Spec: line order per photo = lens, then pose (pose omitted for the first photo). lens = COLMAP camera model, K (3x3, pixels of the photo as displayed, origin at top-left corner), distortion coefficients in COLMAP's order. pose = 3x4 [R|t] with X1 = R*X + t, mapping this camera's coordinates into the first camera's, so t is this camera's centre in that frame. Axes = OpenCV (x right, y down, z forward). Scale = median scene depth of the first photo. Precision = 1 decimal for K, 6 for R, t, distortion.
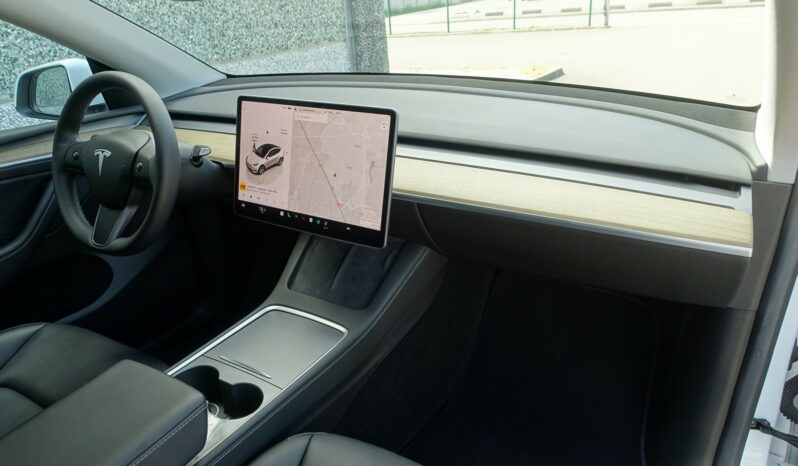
lens RADIAL K [[569.9, 0, 399.0], [0, 569.9, 233.0], [0, 0, 1]] dist [-0.006693, 0.004902]
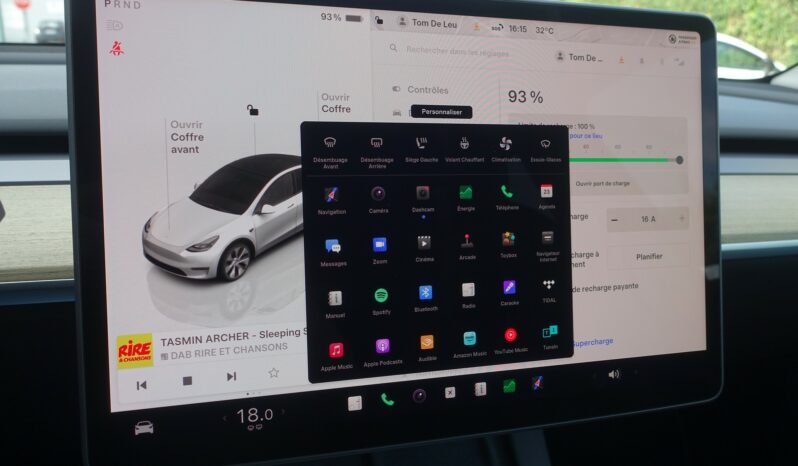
lens RADIAL K [[679.9, 0, 399.0], [0, 679.9, 233.0], [0, 0, 1]] dist [-0.004857, 0.005953]
pose [[0.658030, -0.130120, 0.741664, -0.432441], [0.244411, 0.968535, -0.046928, -0.094656], [-0.712222, 0.212151, 0.669128, 0.774044]]
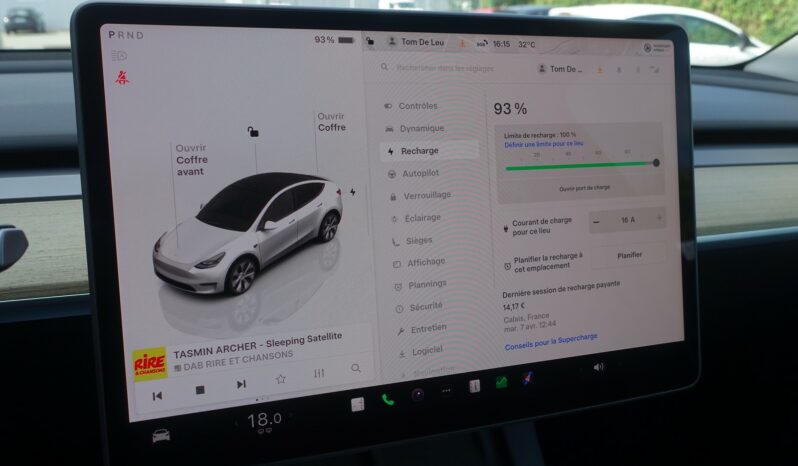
lens RADIAL K [[679.9, 0, 399.0], [0, 679.9, 233.0], [0, 0, 1]] dist [-0.004857, 0.005953]
pose [[0.634841, -0.166957, 0.754389, -0.448965], [0.271639, 0.962272, -0.015629, -0.109183], [-0.723318, 0.214843, 0.656242, 0.762897]]
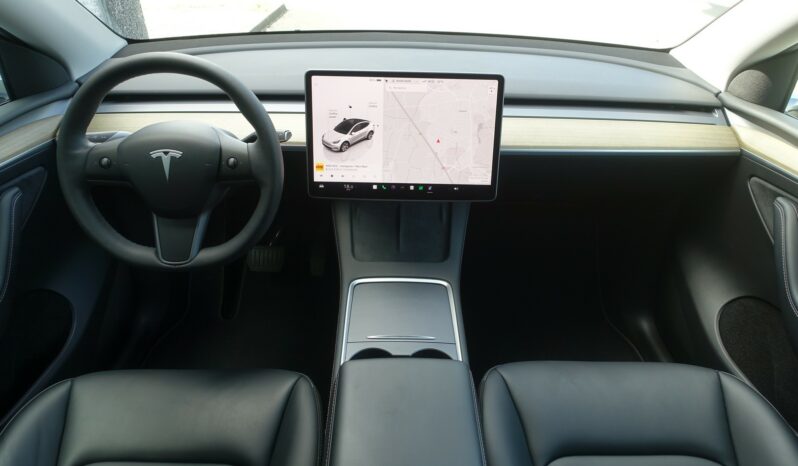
lens RADIAL K [[555.4, 0, 399.0], [0, 555.4, 233.0], [0, 0, 1]] dist [-0.000417, -0.001410]
pose [[0.846772, -0.222947, 0.482983, -0.679776], [0.164899, 0.973223, 0.160141, -0.107967], [-0.505753, -0.055959, 0.860861, 0.134323]]
